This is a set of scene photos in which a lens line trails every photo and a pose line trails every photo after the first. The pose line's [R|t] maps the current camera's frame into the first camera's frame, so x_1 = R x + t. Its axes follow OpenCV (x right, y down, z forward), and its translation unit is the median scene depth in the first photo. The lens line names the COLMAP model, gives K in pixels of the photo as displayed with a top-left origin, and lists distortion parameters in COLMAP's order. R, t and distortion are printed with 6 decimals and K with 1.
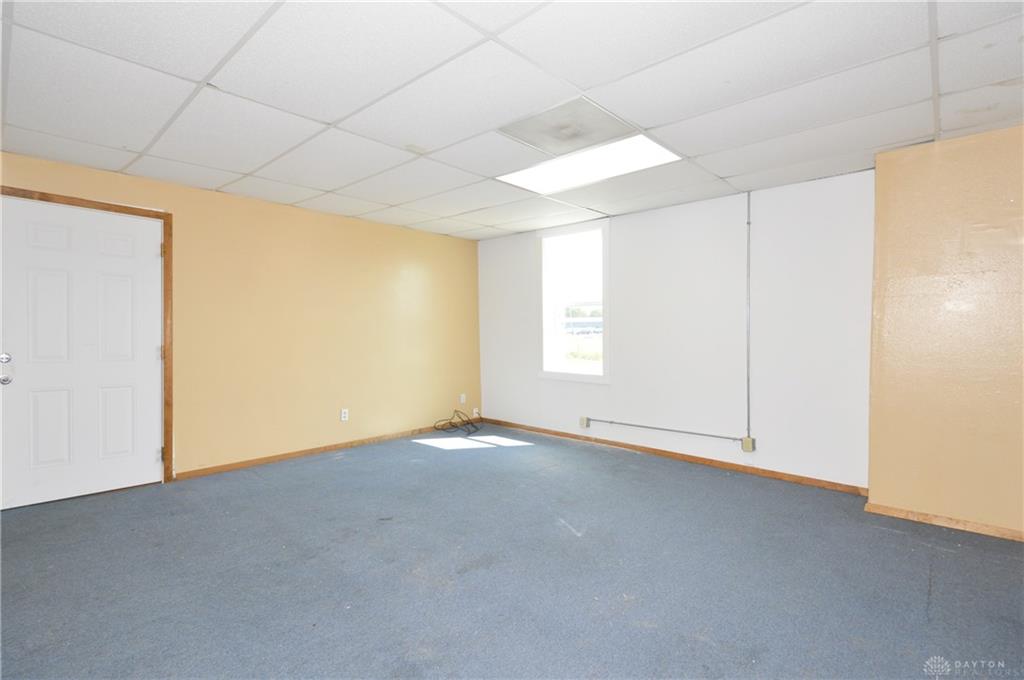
lens RADIAL K [[483.3, 0, 509.8], [0, 483.3, 347.3], [0, 0, 1]] dist [0.002285, -0.000133]
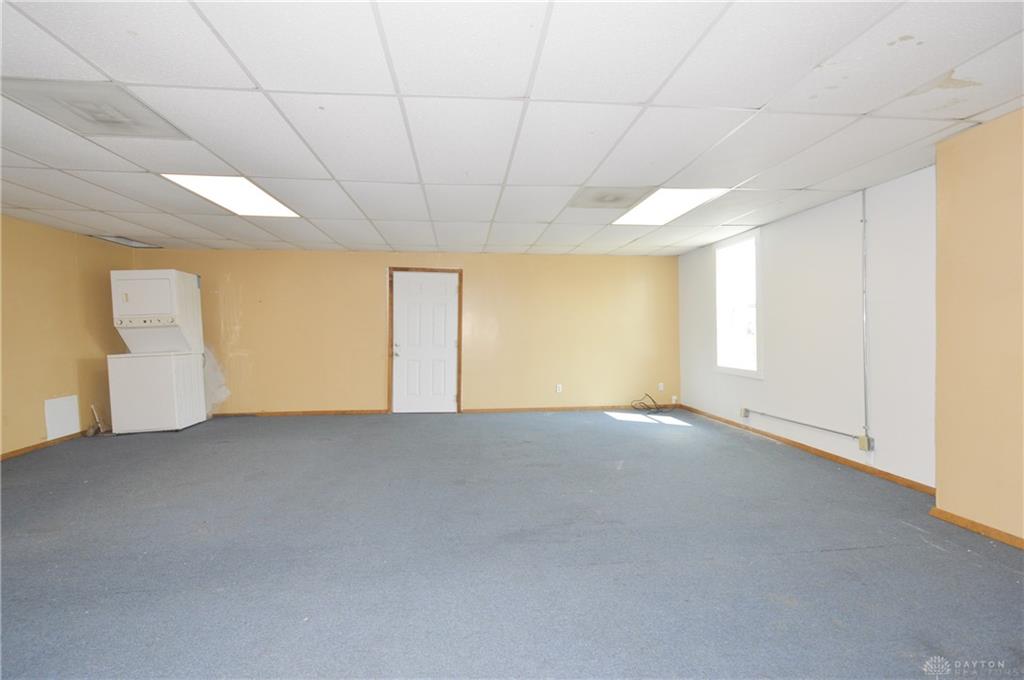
lens RADIAL K [[460.2, 0, 509.4], [0, 460.2, 347.2], [0, 0, 1]] dist [0.011929, -0.009024]
pose [[0.752519, 0.016002, -0.658377, 0.576473], [-0.018182, 0.999829, 0.003520, 0.013984], [0.658320, 0.009321, 0.752681, -0.200018]]
